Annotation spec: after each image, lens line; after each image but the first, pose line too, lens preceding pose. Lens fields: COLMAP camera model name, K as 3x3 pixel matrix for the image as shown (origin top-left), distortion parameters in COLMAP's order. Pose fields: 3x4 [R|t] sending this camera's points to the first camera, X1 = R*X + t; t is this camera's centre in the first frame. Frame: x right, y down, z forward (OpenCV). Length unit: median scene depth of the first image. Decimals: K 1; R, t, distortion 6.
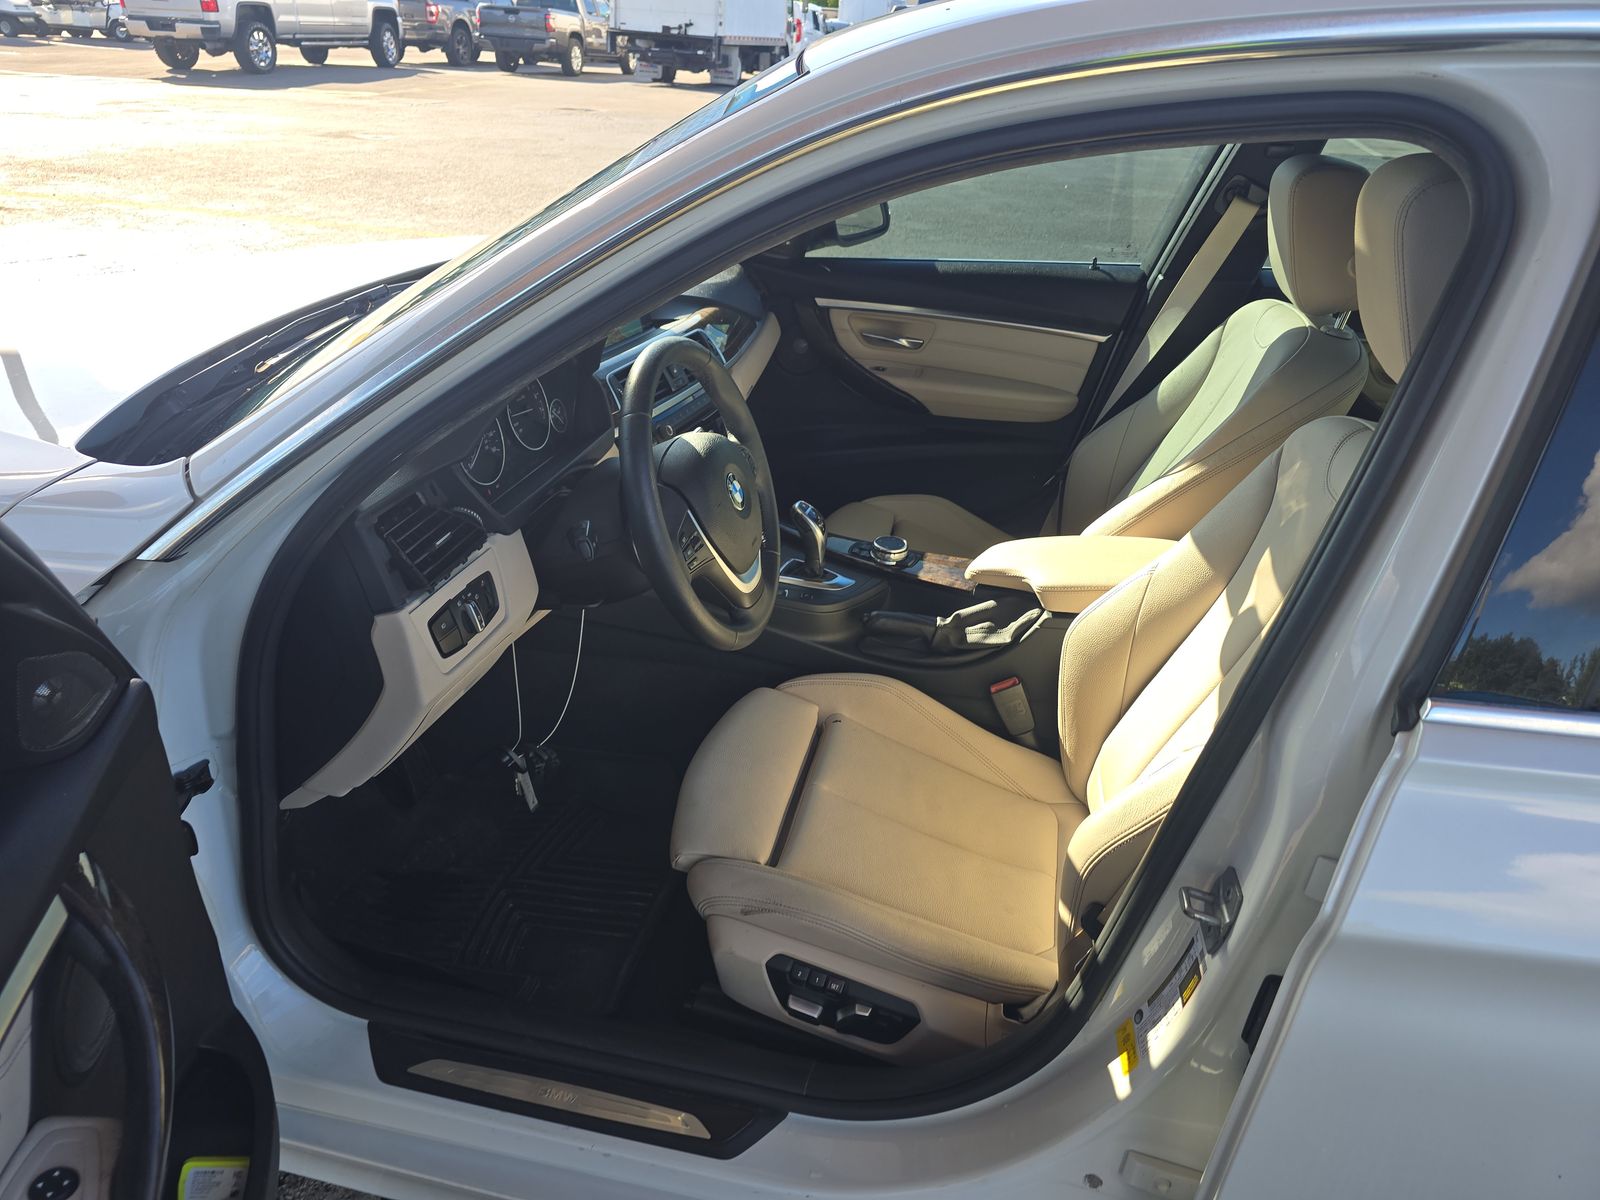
lens RADIAL K [[1055.5, 0, 803.0], [0, 1055.5, 600.8], [0, 0, 1]] dist [0.003874, -0.001266]
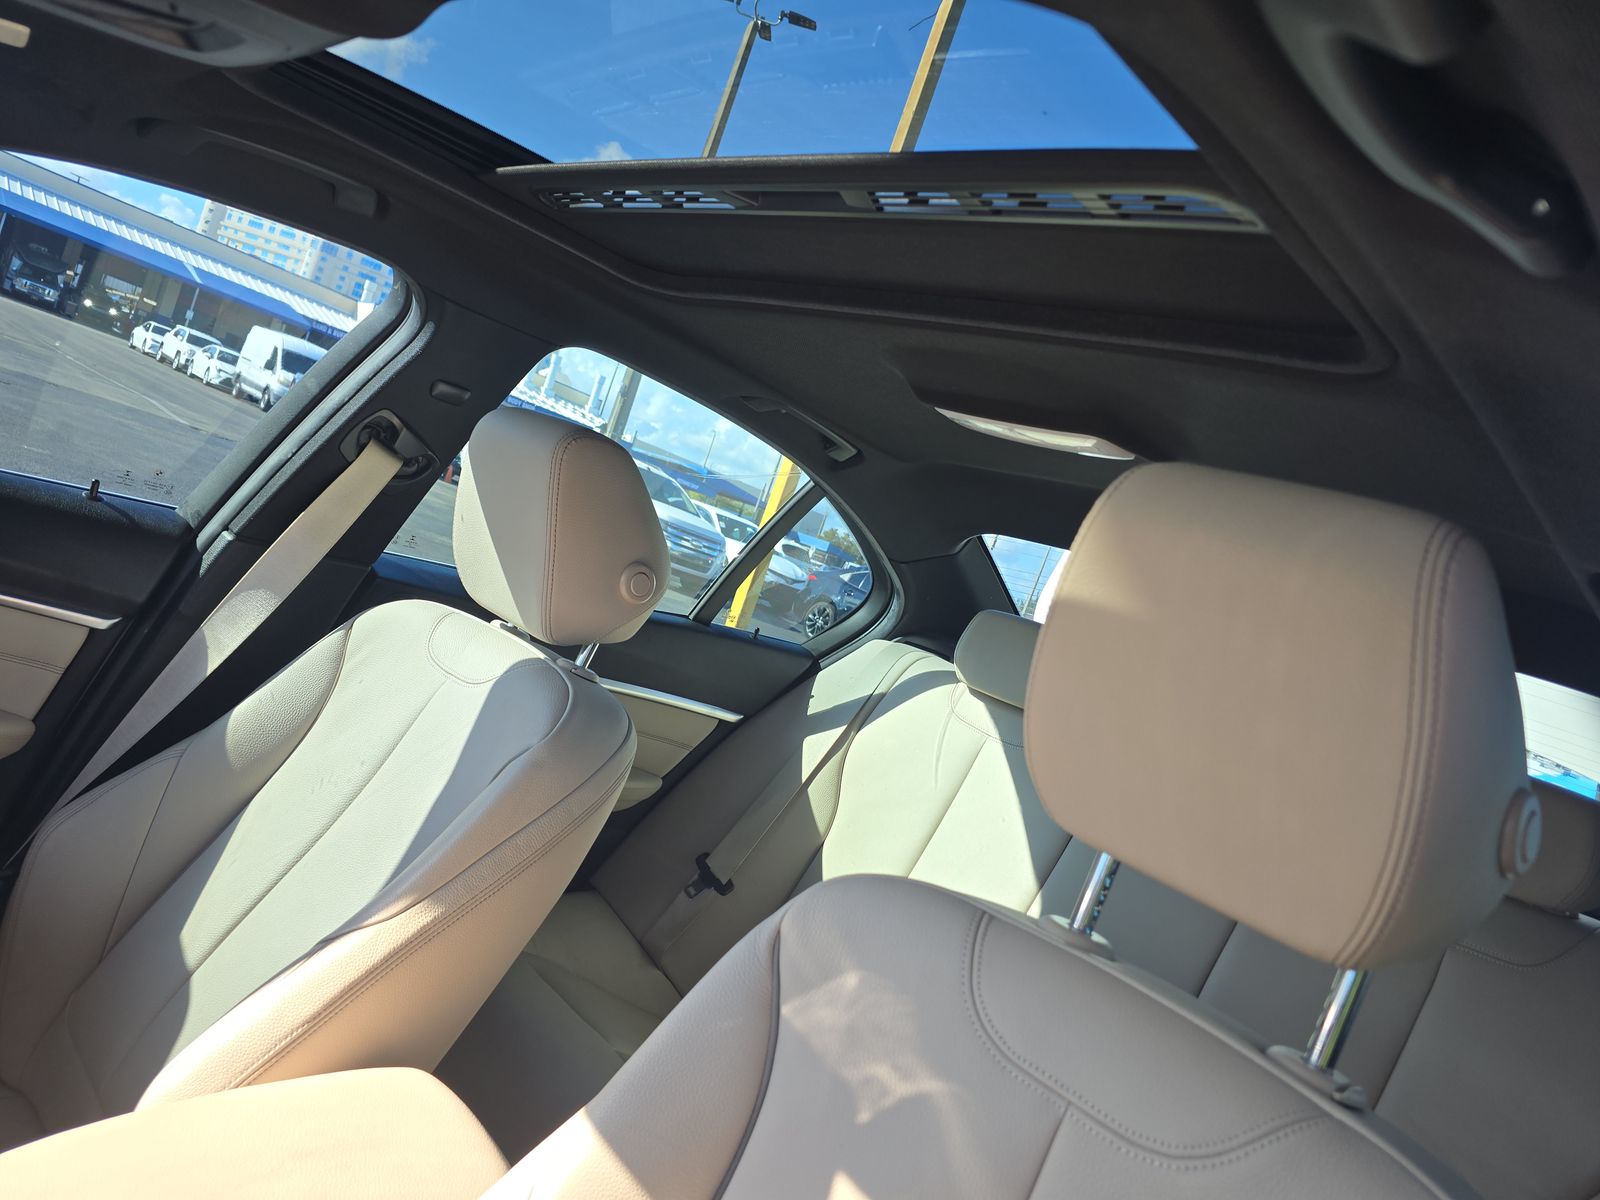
lens RADIAL K [[1055.5, 0, 803.0], [0, 1055.5, 600.8], [0, 0, 1]] dist [0.003874, -0.001266]
pose [[0.517344, 0.131274, 0.845649, 0.006780], [0.090615, 0.974206, -0.206666, -0.114018], [-0.850967, 0.183546, 0.492104, 0.421118]]
